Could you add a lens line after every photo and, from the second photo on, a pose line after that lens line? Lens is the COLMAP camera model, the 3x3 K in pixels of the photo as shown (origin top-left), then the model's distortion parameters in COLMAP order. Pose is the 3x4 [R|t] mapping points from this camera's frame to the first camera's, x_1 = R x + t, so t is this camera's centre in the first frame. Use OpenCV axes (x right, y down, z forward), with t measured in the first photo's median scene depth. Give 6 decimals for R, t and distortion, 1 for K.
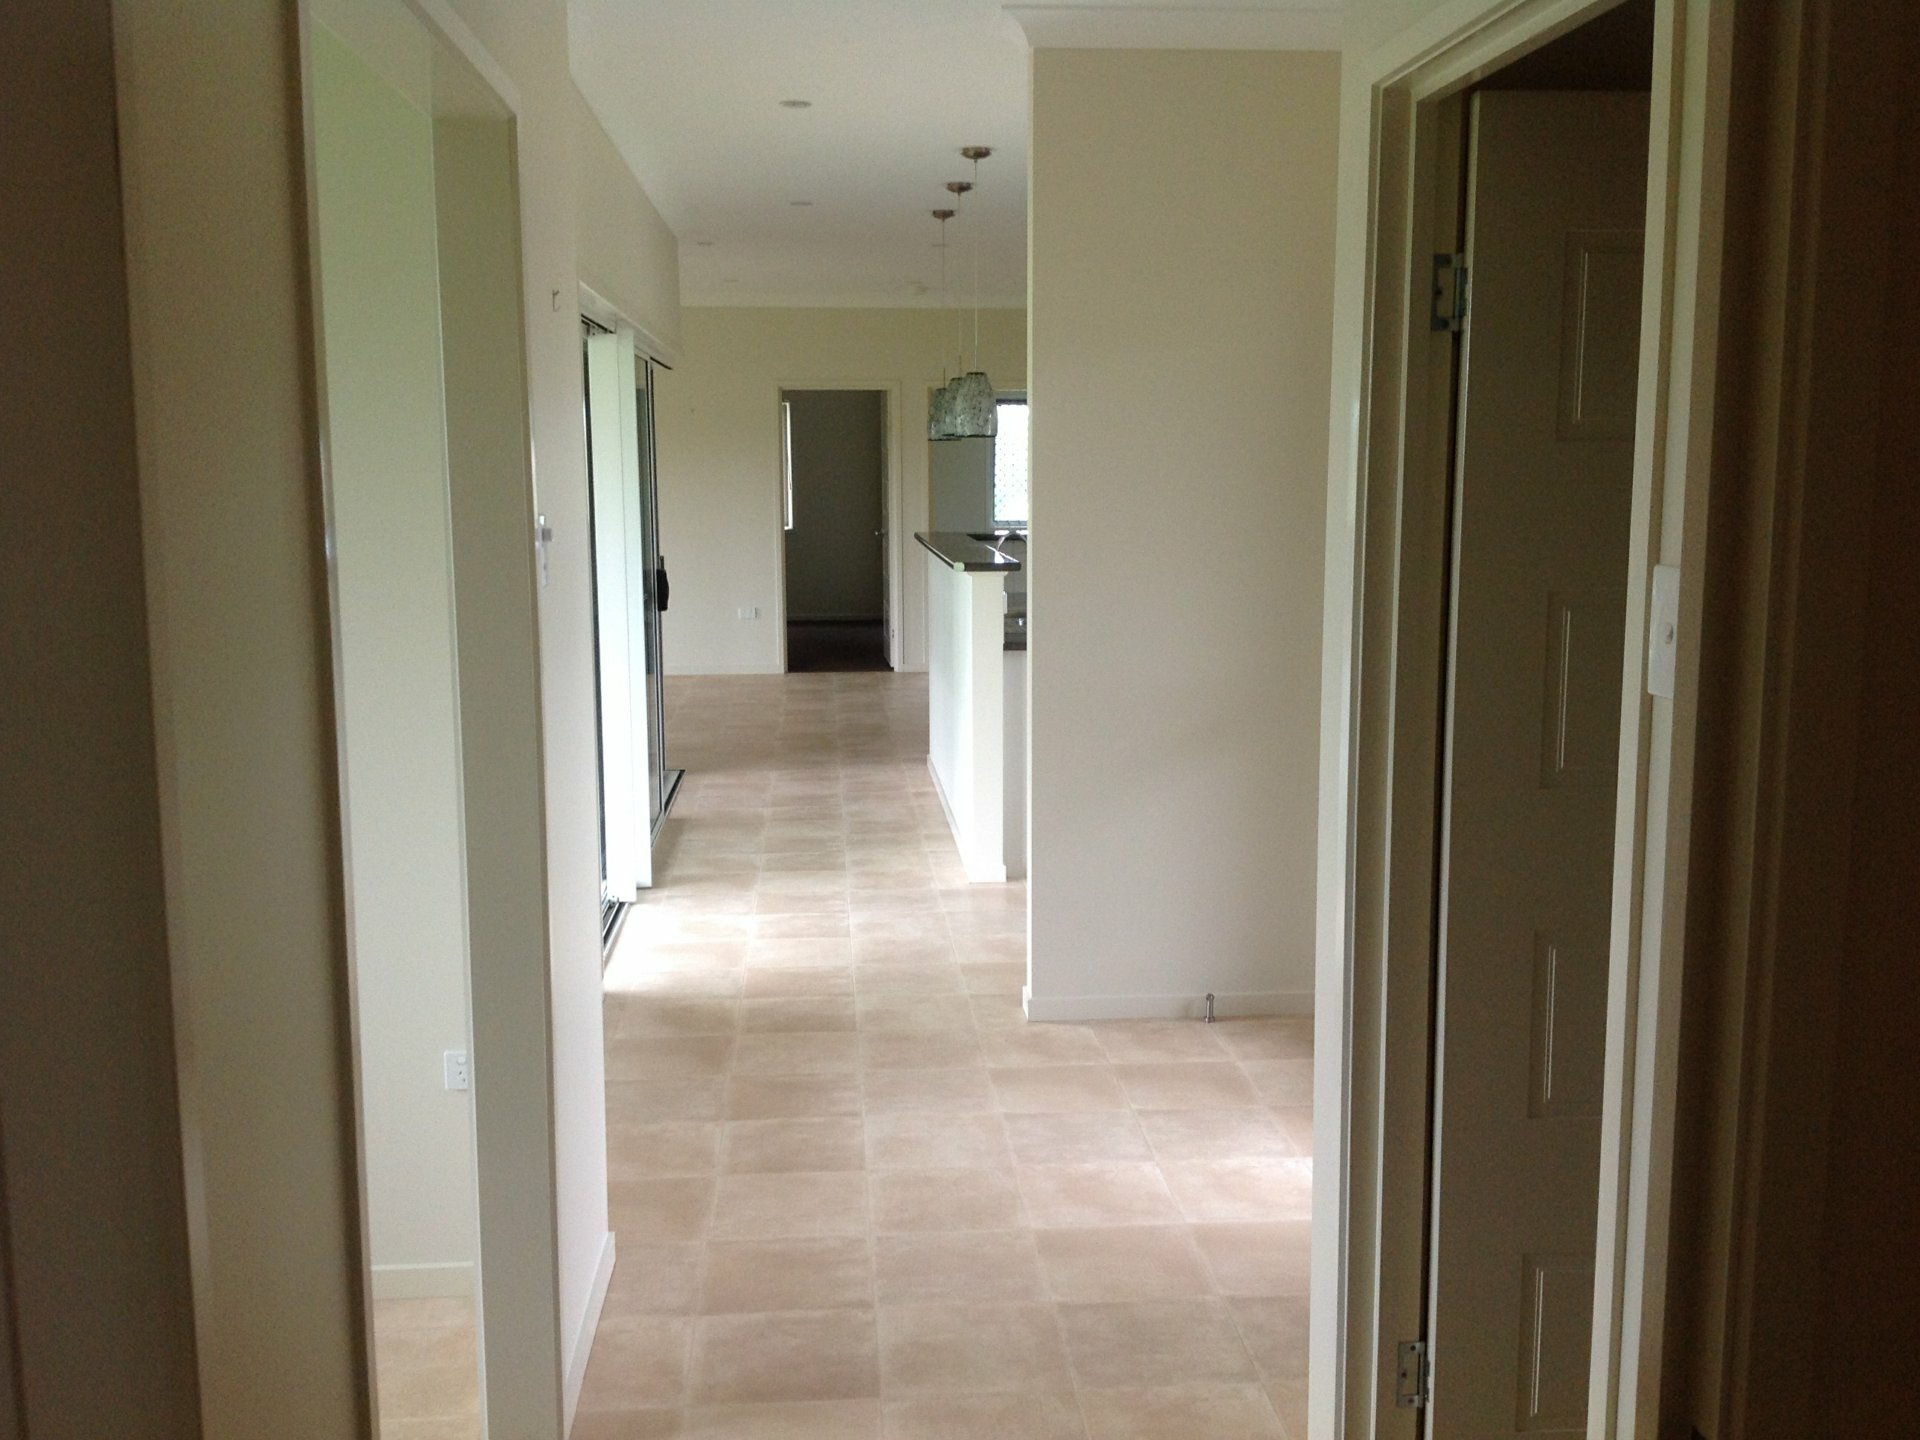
lens RADIAL K [[1863.3, 0, 960.0], [0, 1863.3, 720.0], [0, 0, 1]] dist [-0.004452, -0.000915]
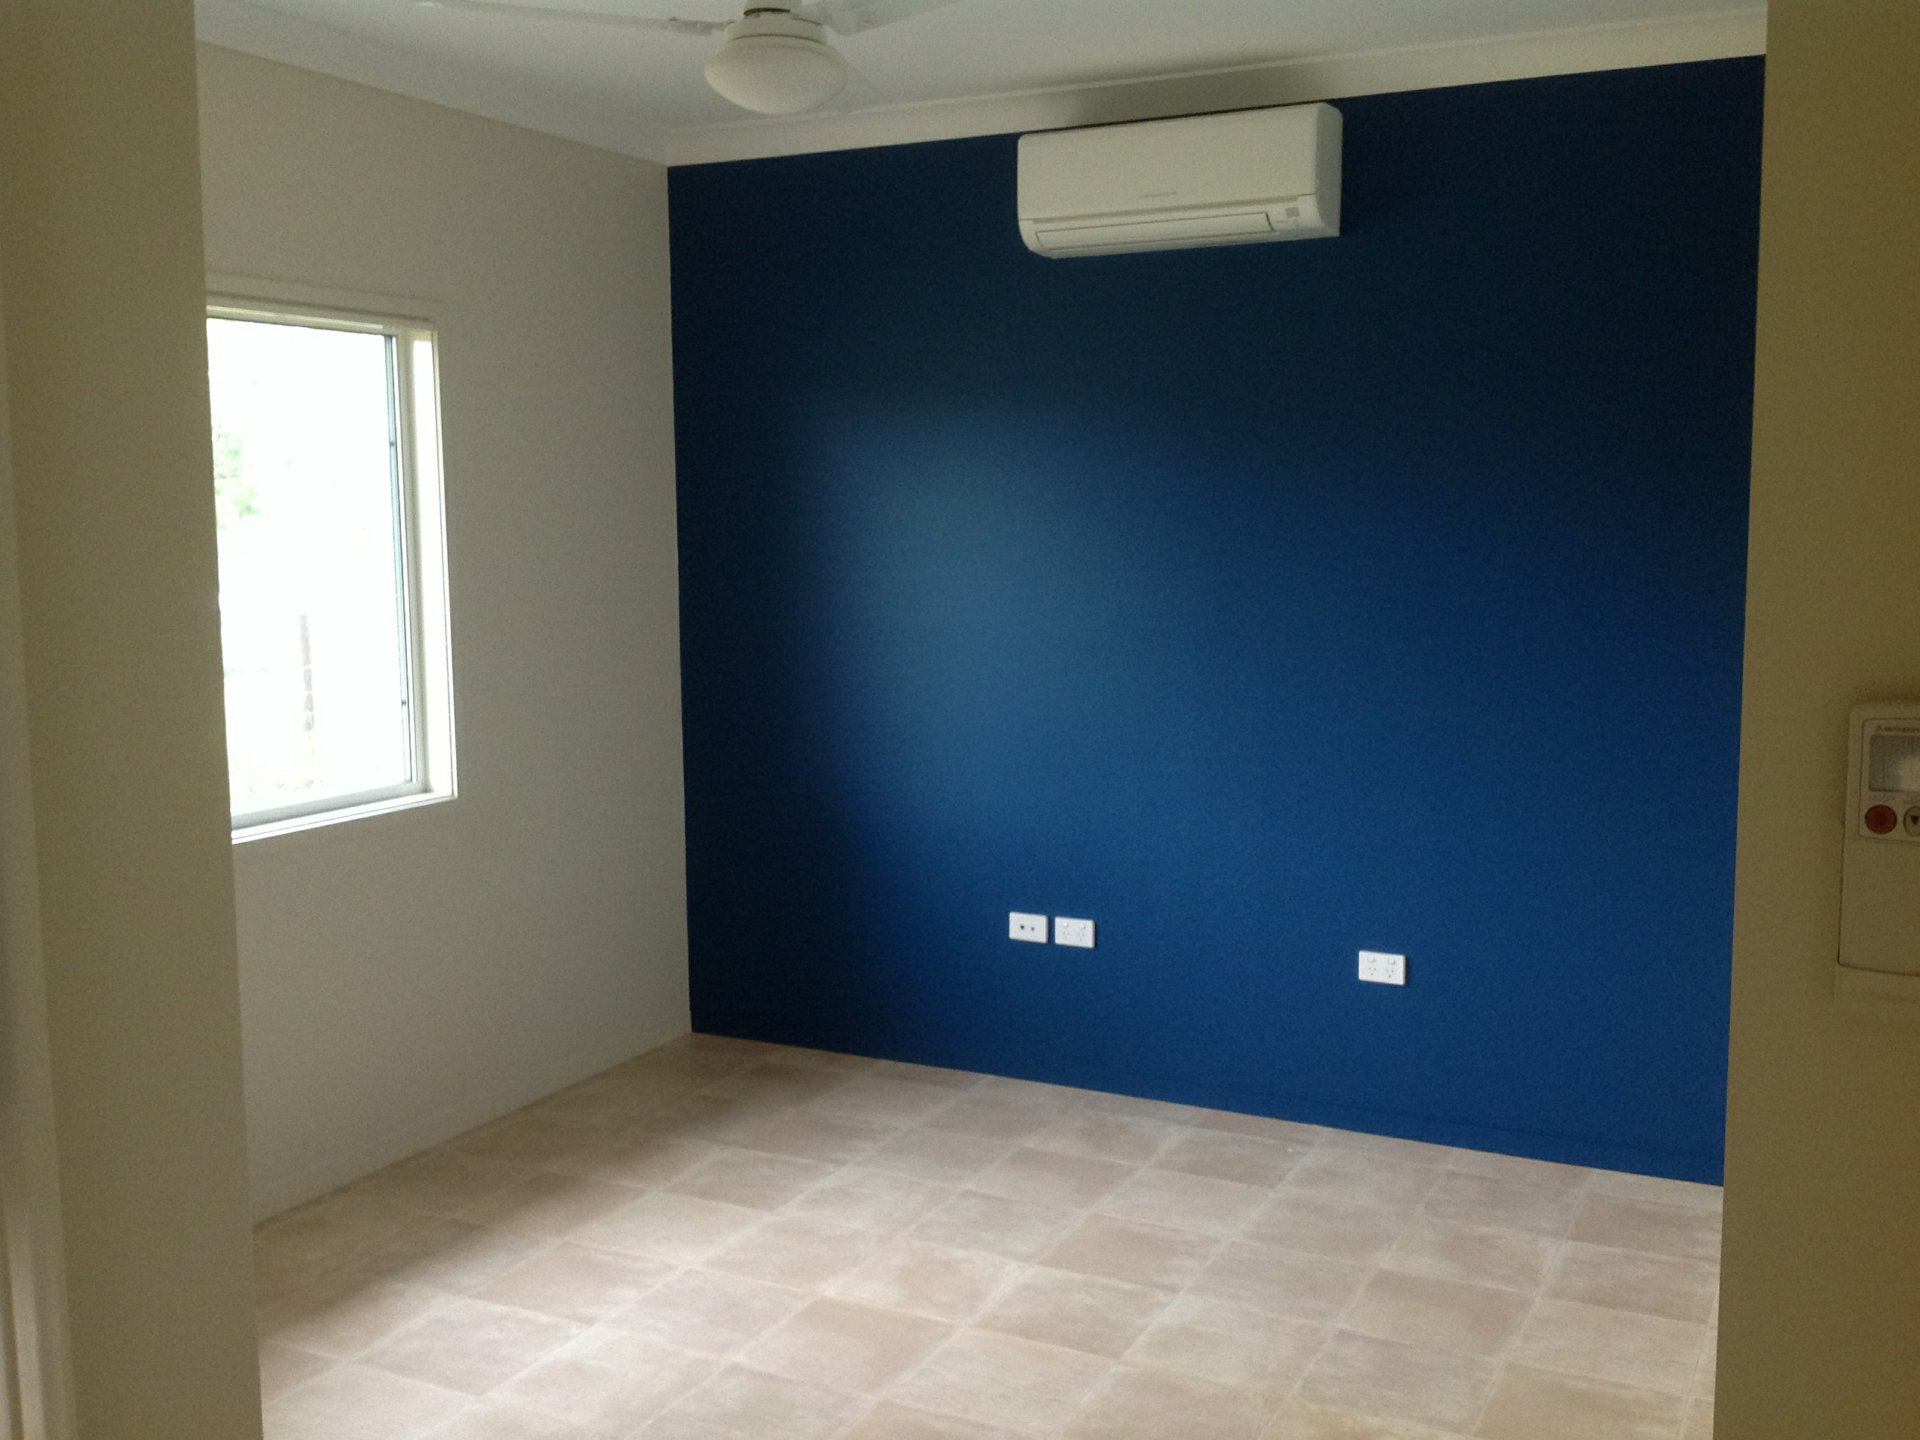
lens RADIAL K [[1874.1, 0, 960.0], [0, 1874.1, 720.0], [0, 0, 1]] dist [0.154762, -0.435189]
pose [[0.854874, 0.061100, -0.515226, 0.101192], [-0.080618, 0.996623, -0.015575, -0.003598], [0.512535, 0.054851, 0.856913, 0.026771]]
